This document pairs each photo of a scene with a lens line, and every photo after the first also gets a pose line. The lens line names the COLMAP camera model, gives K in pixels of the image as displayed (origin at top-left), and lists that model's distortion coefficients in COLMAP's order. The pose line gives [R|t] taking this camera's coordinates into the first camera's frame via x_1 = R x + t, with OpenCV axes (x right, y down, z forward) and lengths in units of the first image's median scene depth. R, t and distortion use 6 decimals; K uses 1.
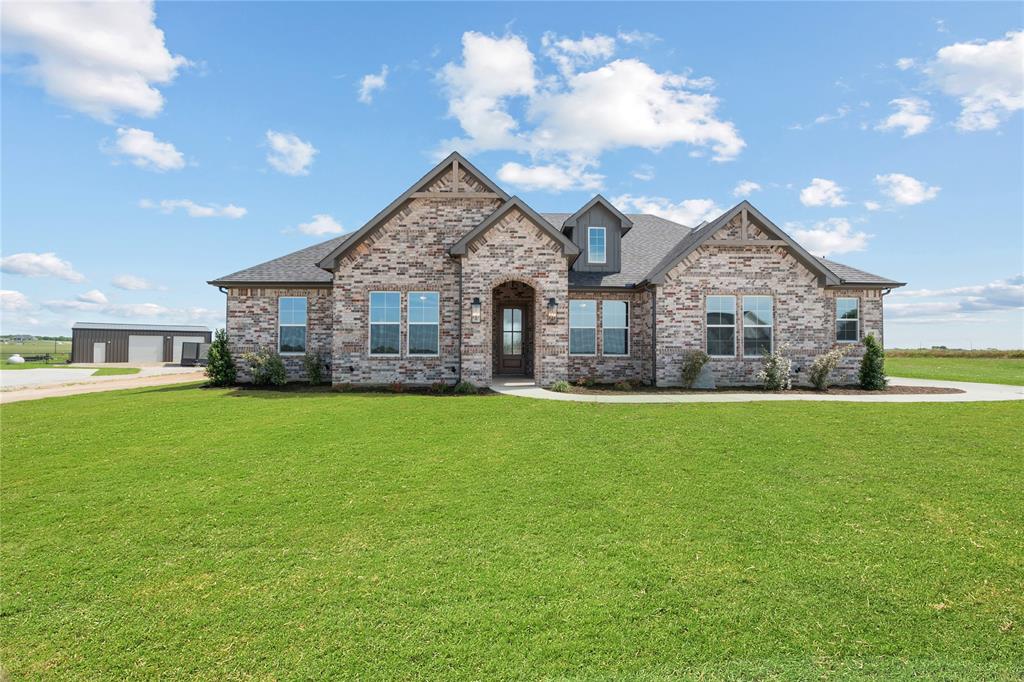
lens RADIAL K [[468.5, 0, 512.0], [0, 468.5, 341.0], [0, 0, 1]] dist [0.088829, 0.000092]
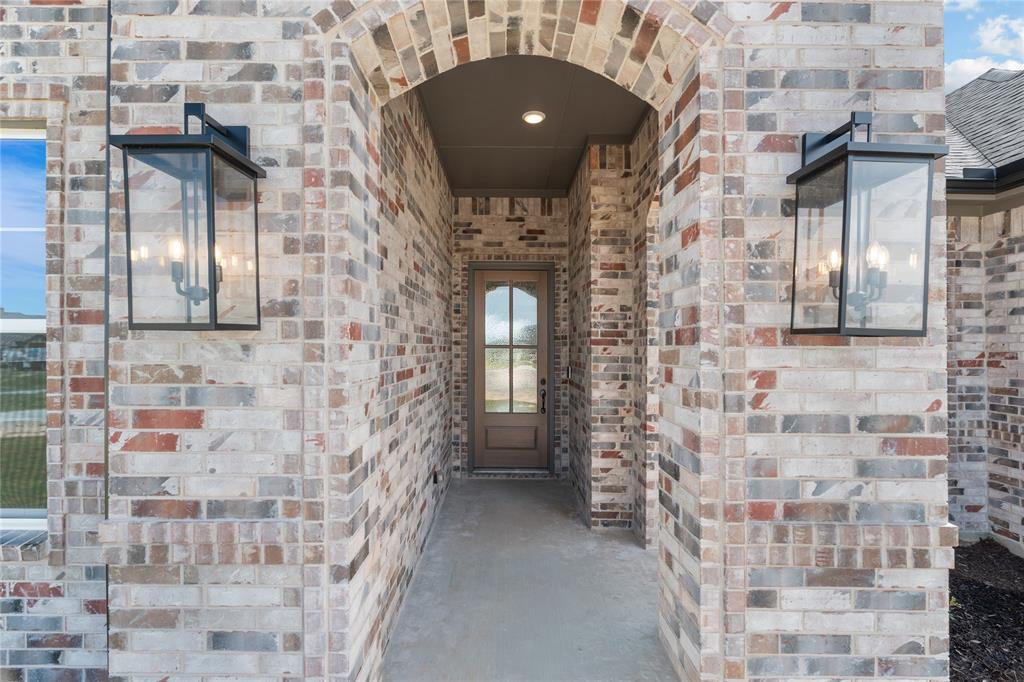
lens RADIAL K [[468.5, 0, 512.0], [0, 468.5, 341.0], [0, 0, 1]] dist [0.088829, 0.000092]
pose [[0.999879, 0.001332, 0.015508, -0.003275], [-0.001354, 0.999998, 0.001440, -0.032261], [-0.015506, -0.001461, 0.999879, 0.826542]]
